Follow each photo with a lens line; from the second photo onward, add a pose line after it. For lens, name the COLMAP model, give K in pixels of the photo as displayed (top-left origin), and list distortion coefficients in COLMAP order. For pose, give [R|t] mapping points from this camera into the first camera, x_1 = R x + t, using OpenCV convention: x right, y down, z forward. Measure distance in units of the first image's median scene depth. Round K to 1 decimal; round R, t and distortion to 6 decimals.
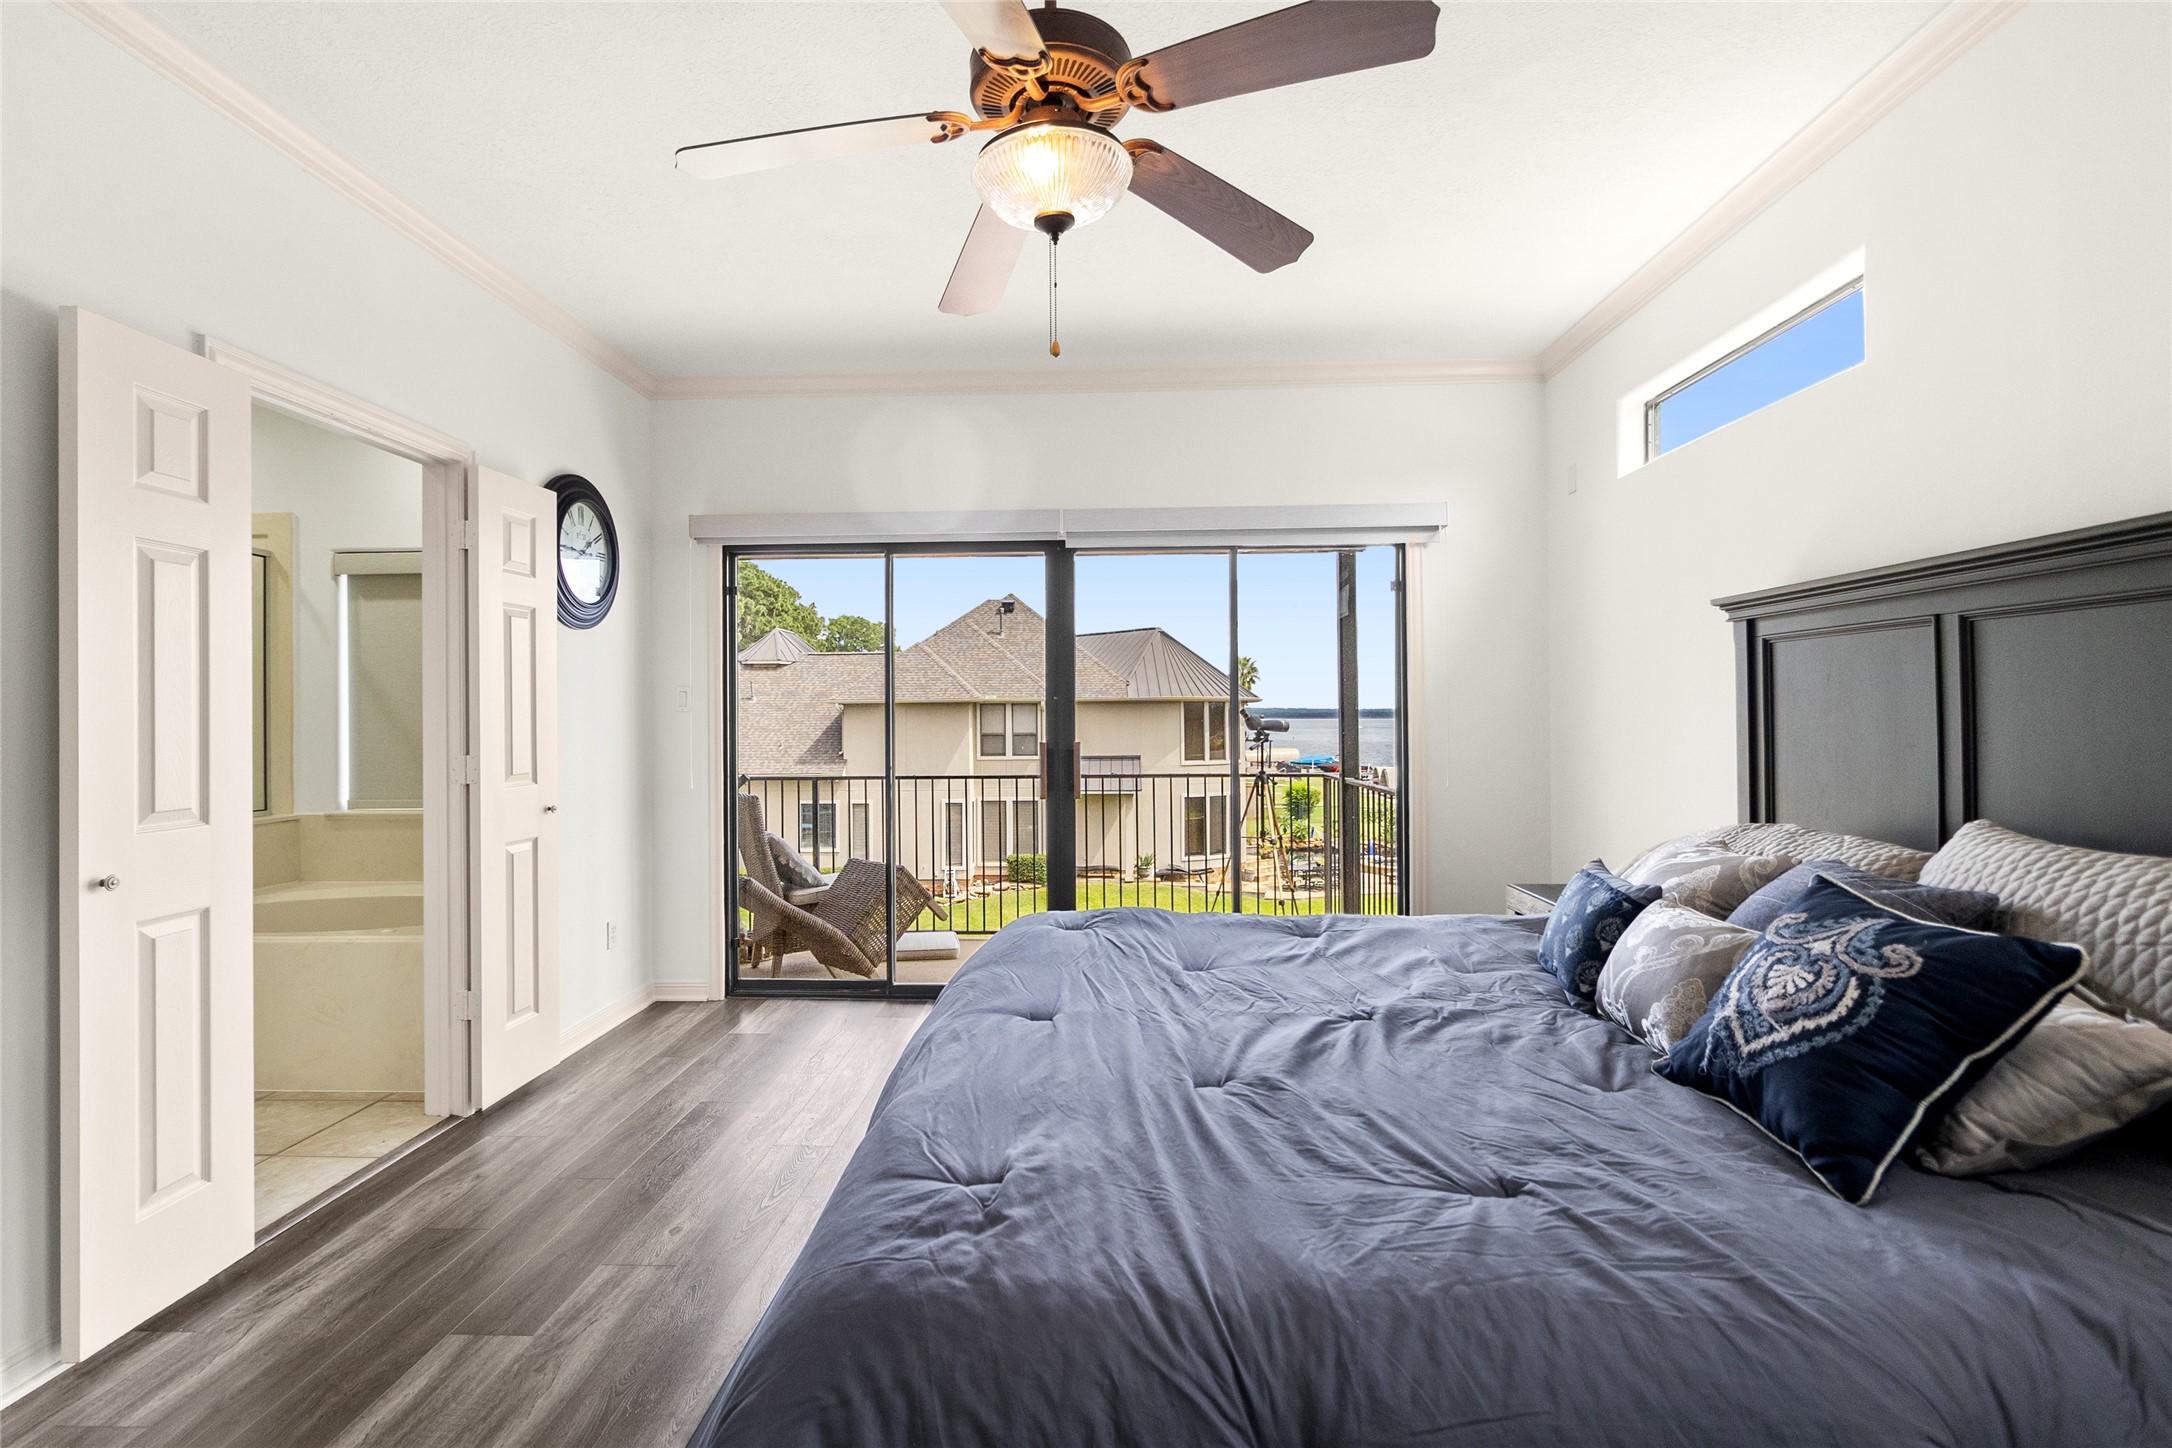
lens RADIAL K [[995.0, 0, 1082.7], [0, 995.0, 714.2], [0, 0, 1]] dist [-0.002214, 0.000104]
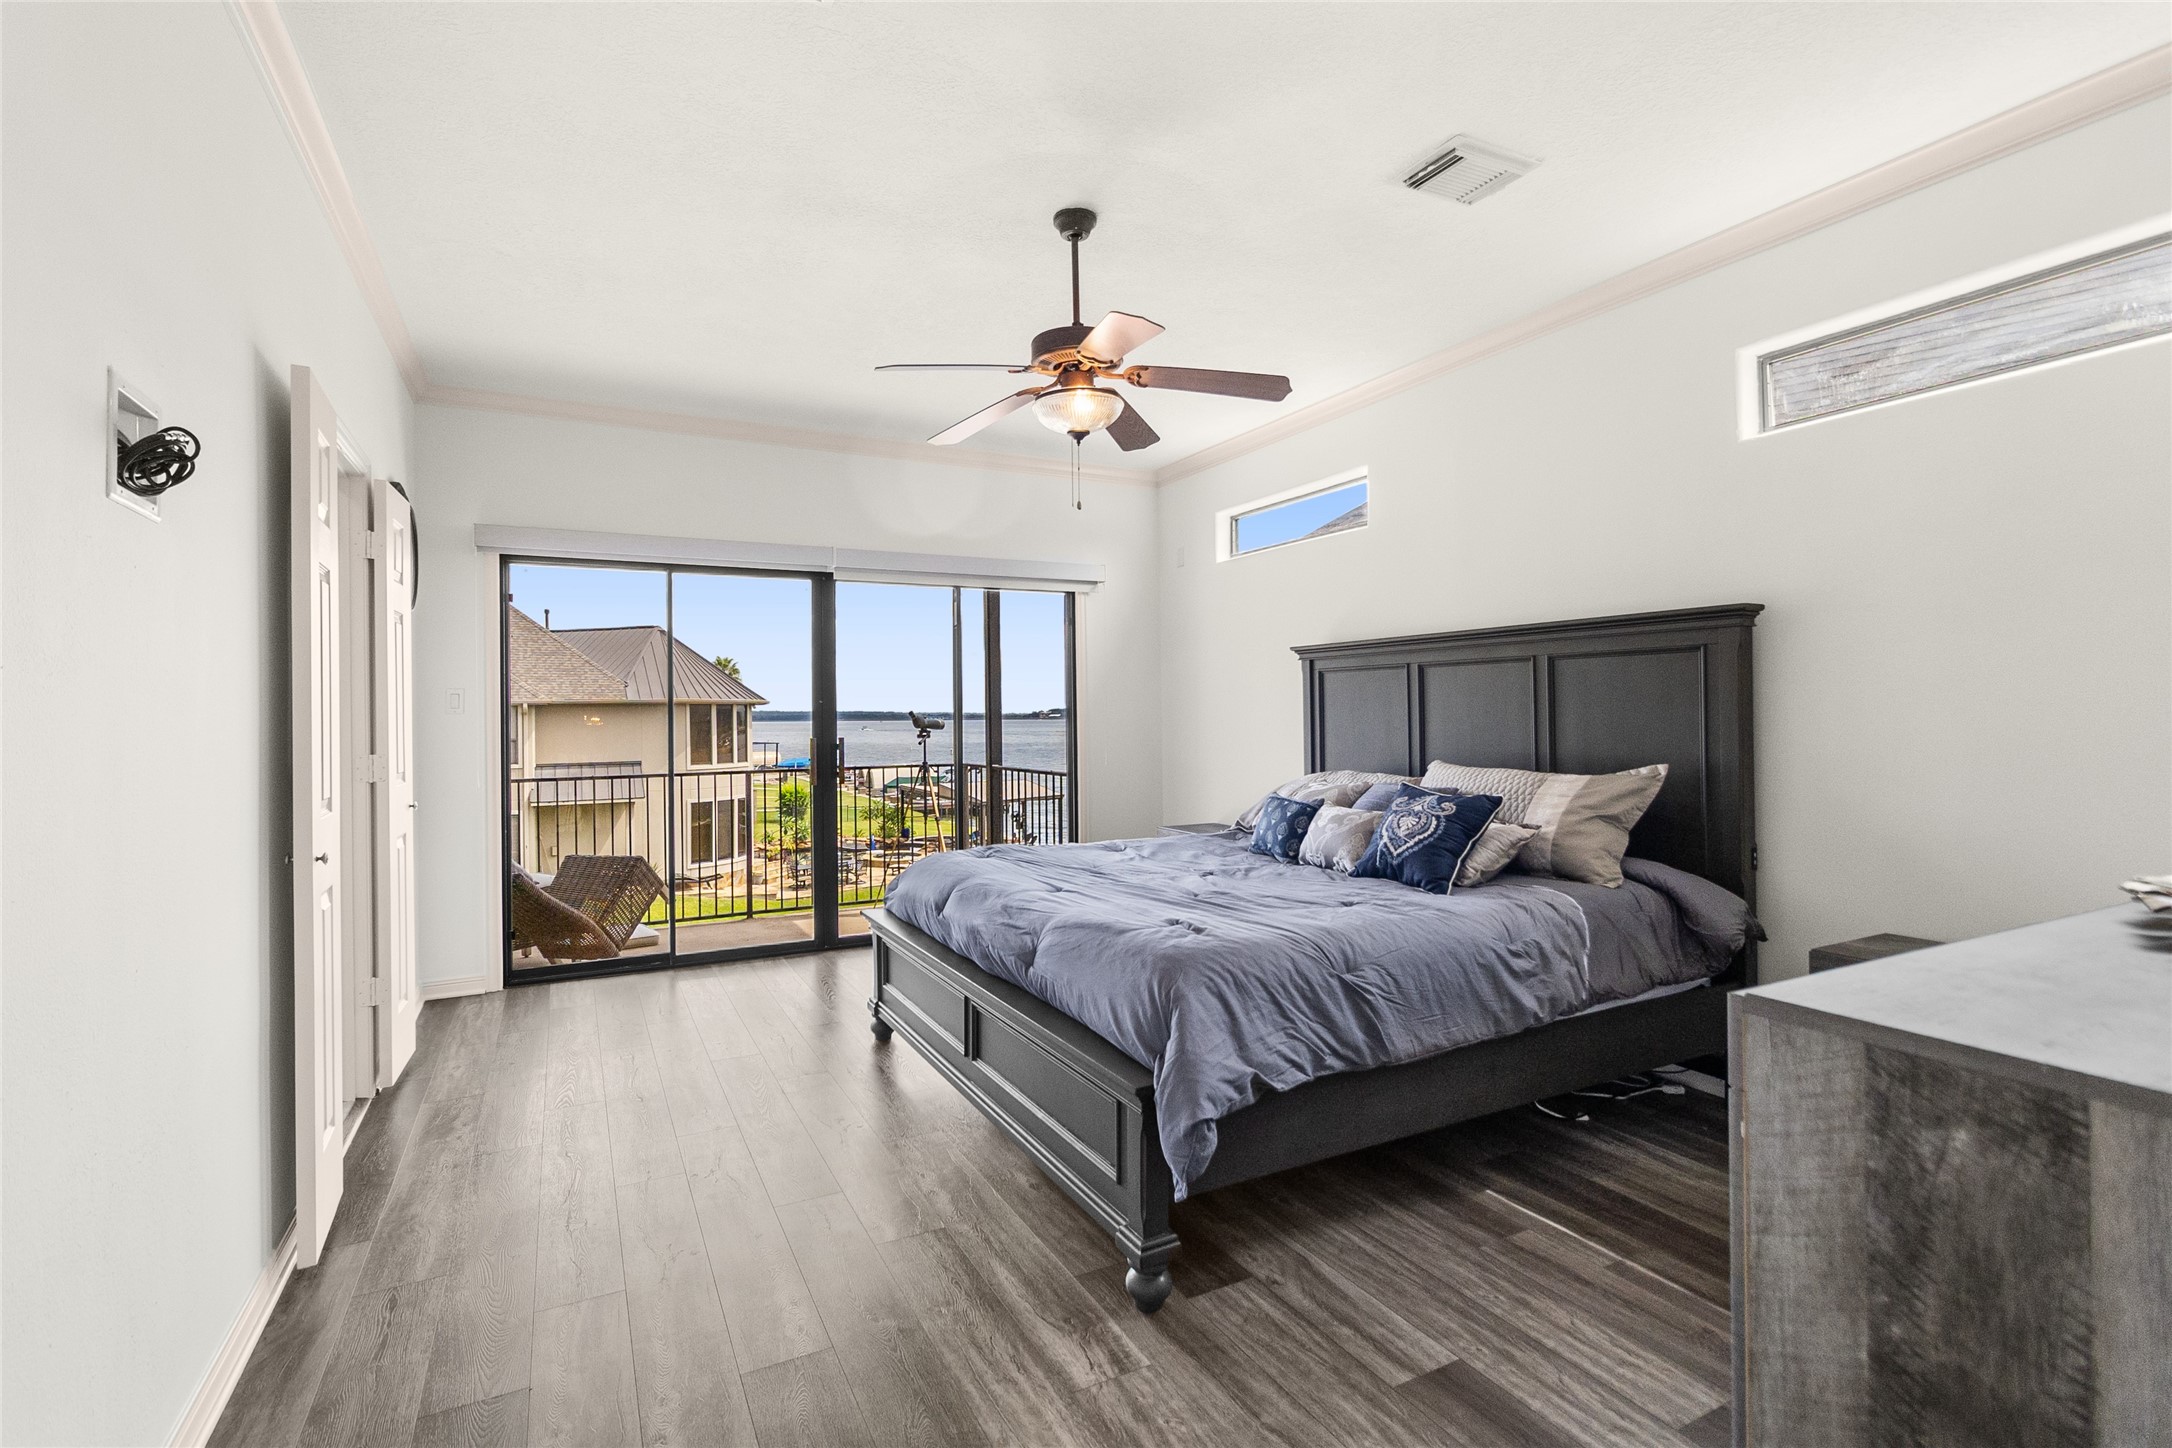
lens RADIAL K [[995.0, 0, 1085.3], [0, 995.0, 717.7], [0, 0, 1]] dist [-0.002214, 0.000104]
pose [[0.864638, -0.004182, 0.502378, -0.547176], [0.003821, 0.999991, 0.001748, 0.003583], [-0.502380, 0.000408, 0.864647, -0.319784]]
